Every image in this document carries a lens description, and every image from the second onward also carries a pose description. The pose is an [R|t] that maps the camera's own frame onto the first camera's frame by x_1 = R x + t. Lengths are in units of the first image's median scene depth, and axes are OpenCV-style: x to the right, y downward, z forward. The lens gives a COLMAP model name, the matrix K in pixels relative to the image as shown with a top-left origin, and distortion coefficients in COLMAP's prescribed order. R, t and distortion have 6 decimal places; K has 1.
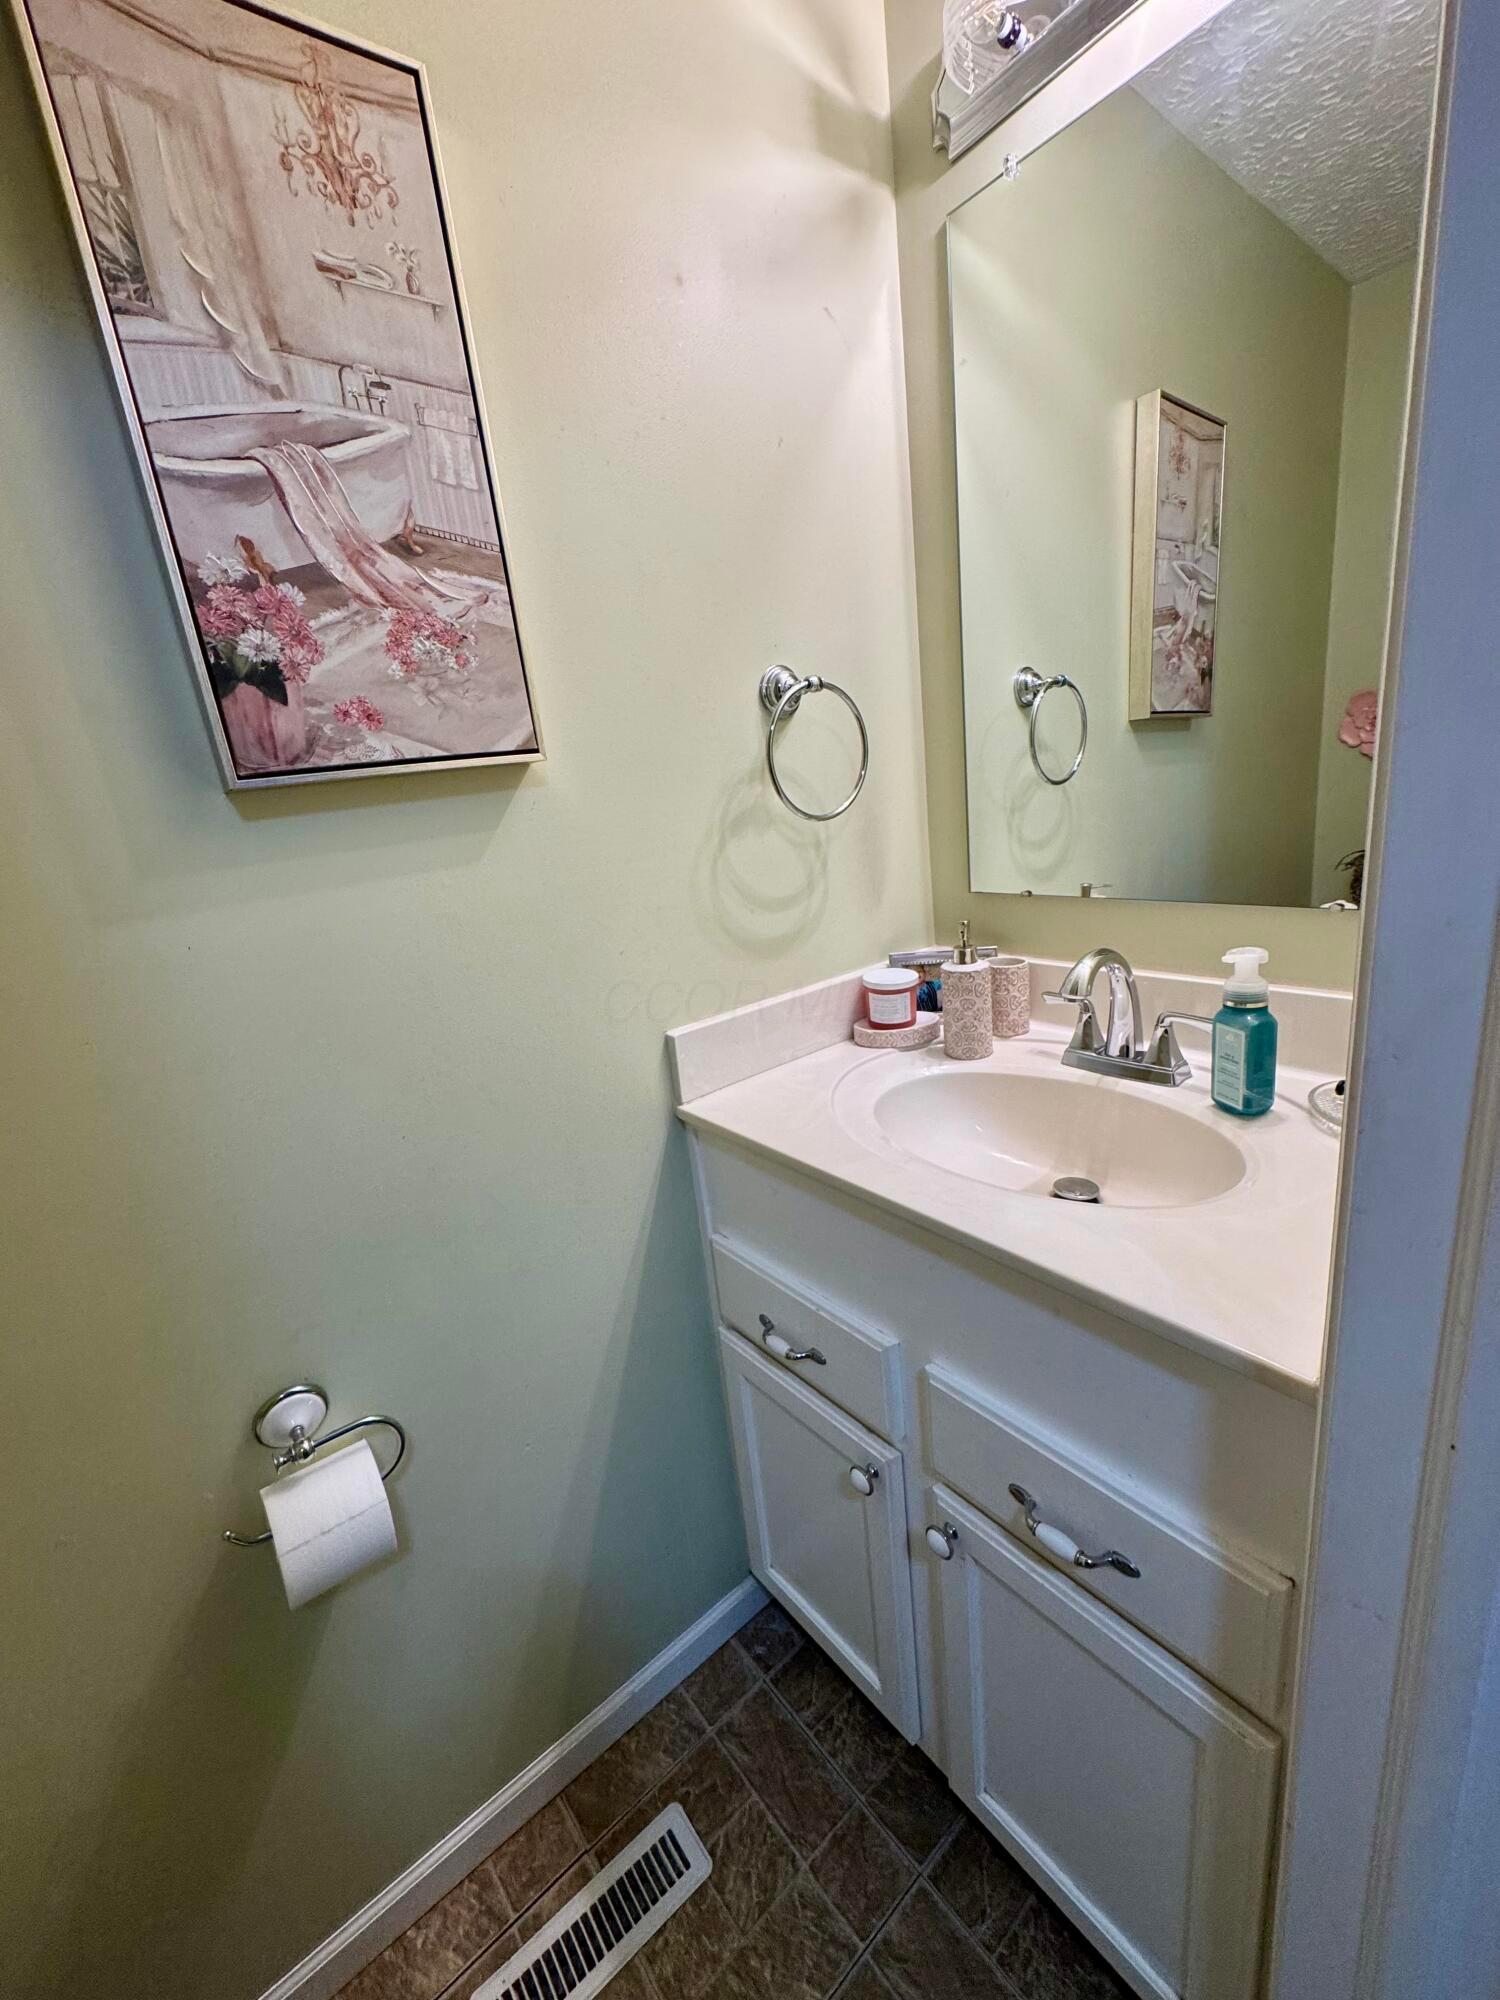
lens RADIAL K [[798.0, 0, 745.4], [0, 798.0, 1002.6], [0, 0, 1]] dist [-0.003576, -0.000071]
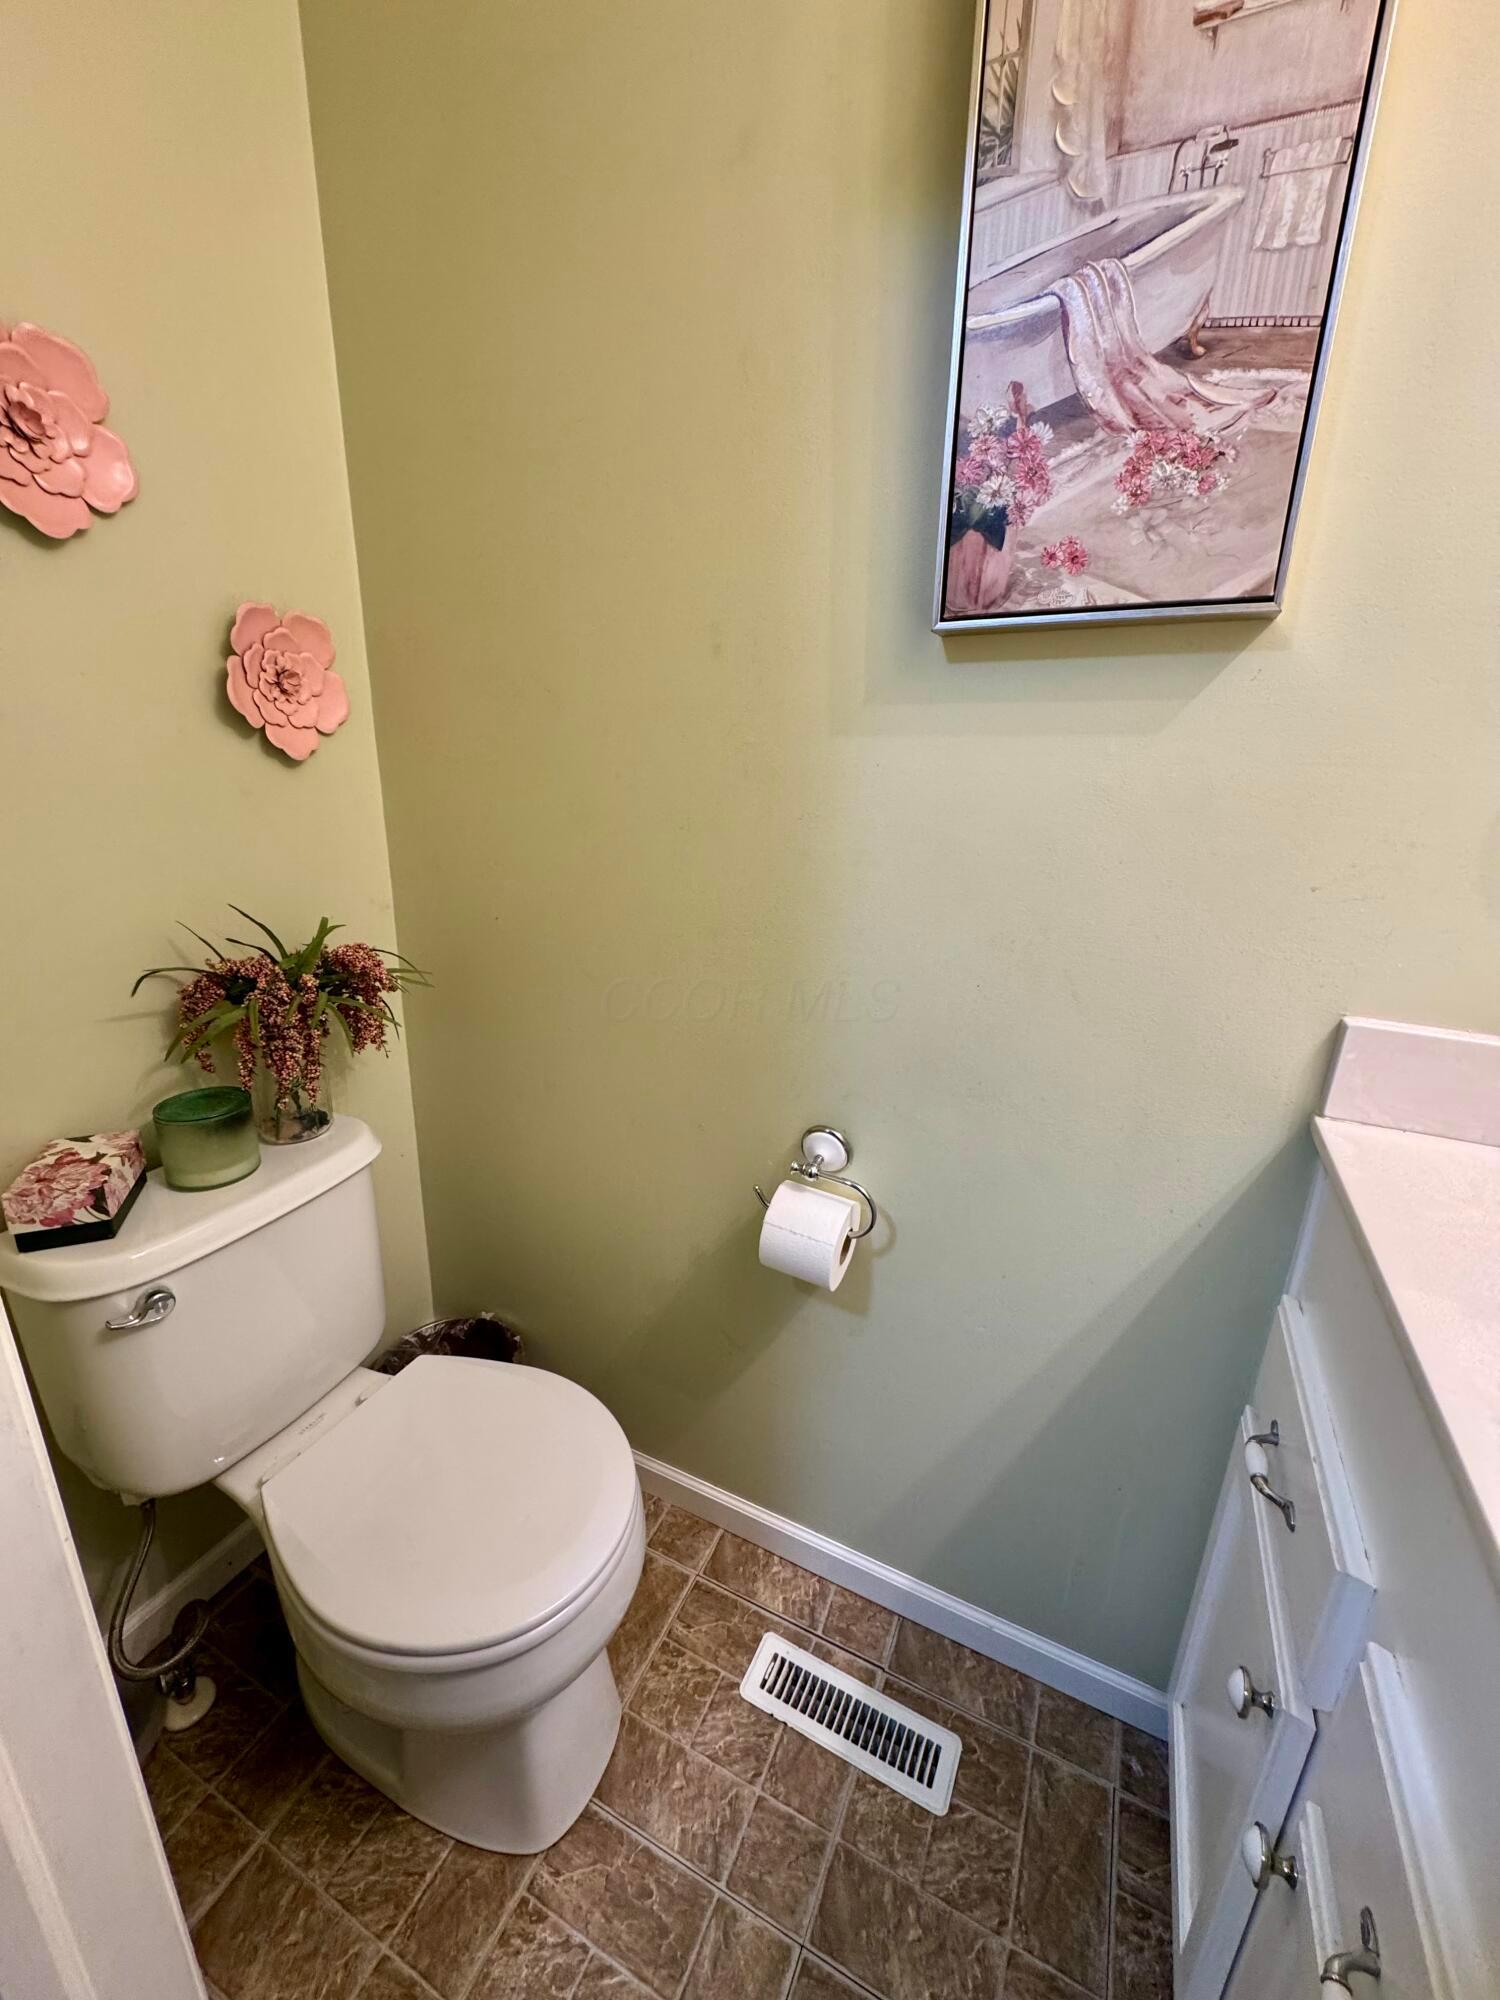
lens RADIAL K [[798.0, 0, 739.9], [0, 798.0, 994.0], [0, 0, 1]] dist [-0.003576, -0.000071]
pose [[0.415161, 0.387917, -0.822898, 0.364593], [-0.302662, 0.911903, 0.277178, -0.021457], [0.857926, 0.133987, 0.495995, 0.241397]]
